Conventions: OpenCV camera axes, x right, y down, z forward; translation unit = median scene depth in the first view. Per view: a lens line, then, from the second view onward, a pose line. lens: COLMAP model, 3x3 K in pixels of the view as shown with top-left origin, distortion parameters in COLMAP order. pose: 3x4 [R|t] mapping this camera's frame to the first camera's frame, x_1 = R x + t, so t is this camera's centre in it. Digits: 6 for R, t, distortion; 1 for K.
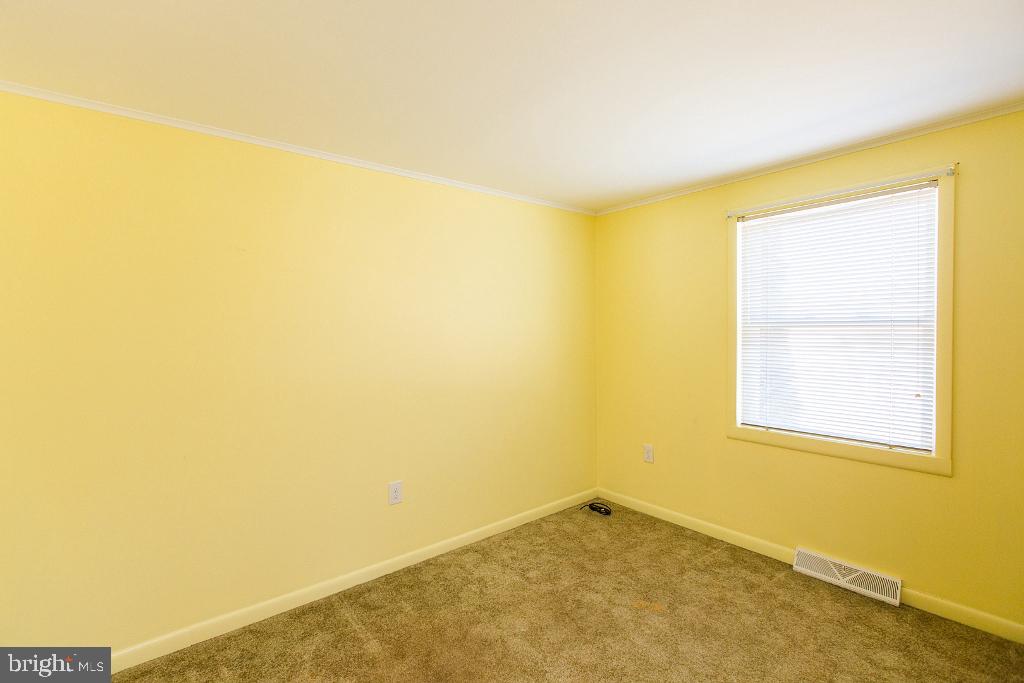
lens RADIAL K [[428.3, 0, 529.3], [0, 428.3, 338.6], [0, 0, 1]] dist [0.000559, 0.000035]
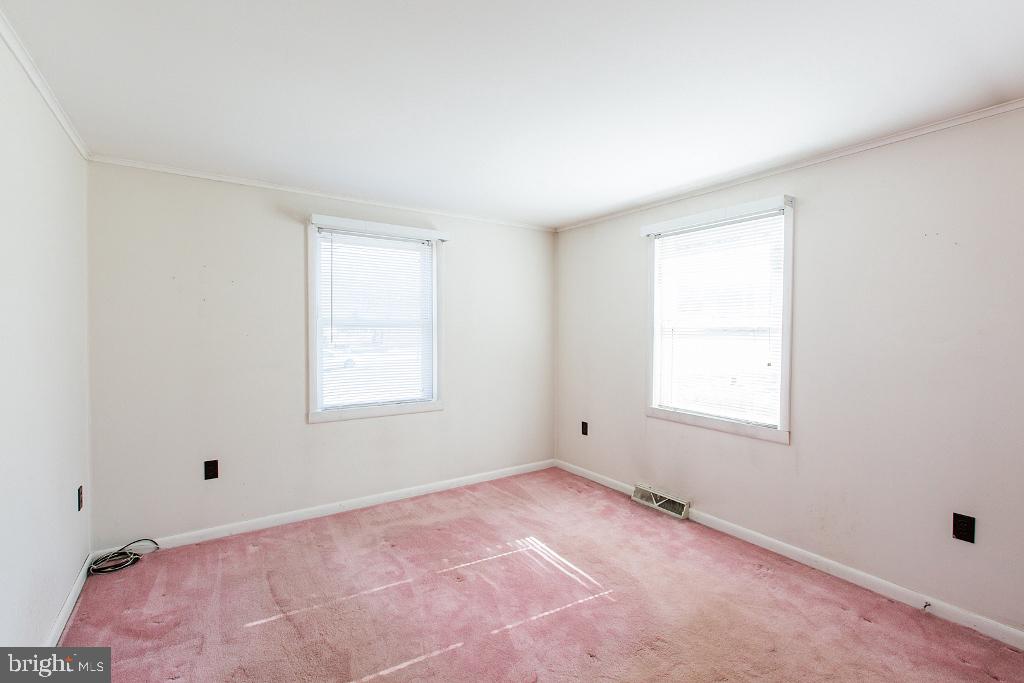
lens RADIAL K [[448.8, 0, 508.8], [0, 448.8, 341.4], [0, 0, 1]] dist [-0.020120, 0.000041]
pose [[0.986808, 0.012051, -0.161445, 0.314815], [-0.009398, 0.999808, 0.017187, -0.000004], [0.161621, -0.015443, 0.986732, -0.359418]]
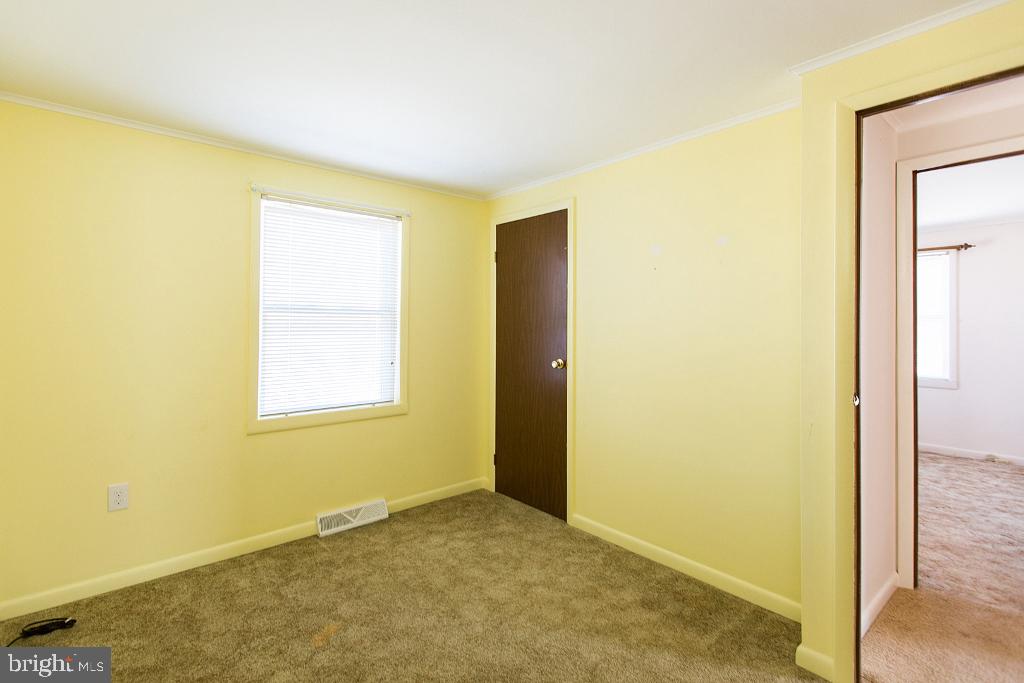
lens RADIAL K [[425.0, 0, 505.6], [0, 425.0, 319.8], [0, 0, 1]] dist [-0.000714, -0.000207]
pose [[0.102854, 0.008689, 0.994659, -0.413894], [0.008302, 0.999920, -0.009594, 0.003698], [-0.994662, 0.009245, 0.102774, 0.421435]]
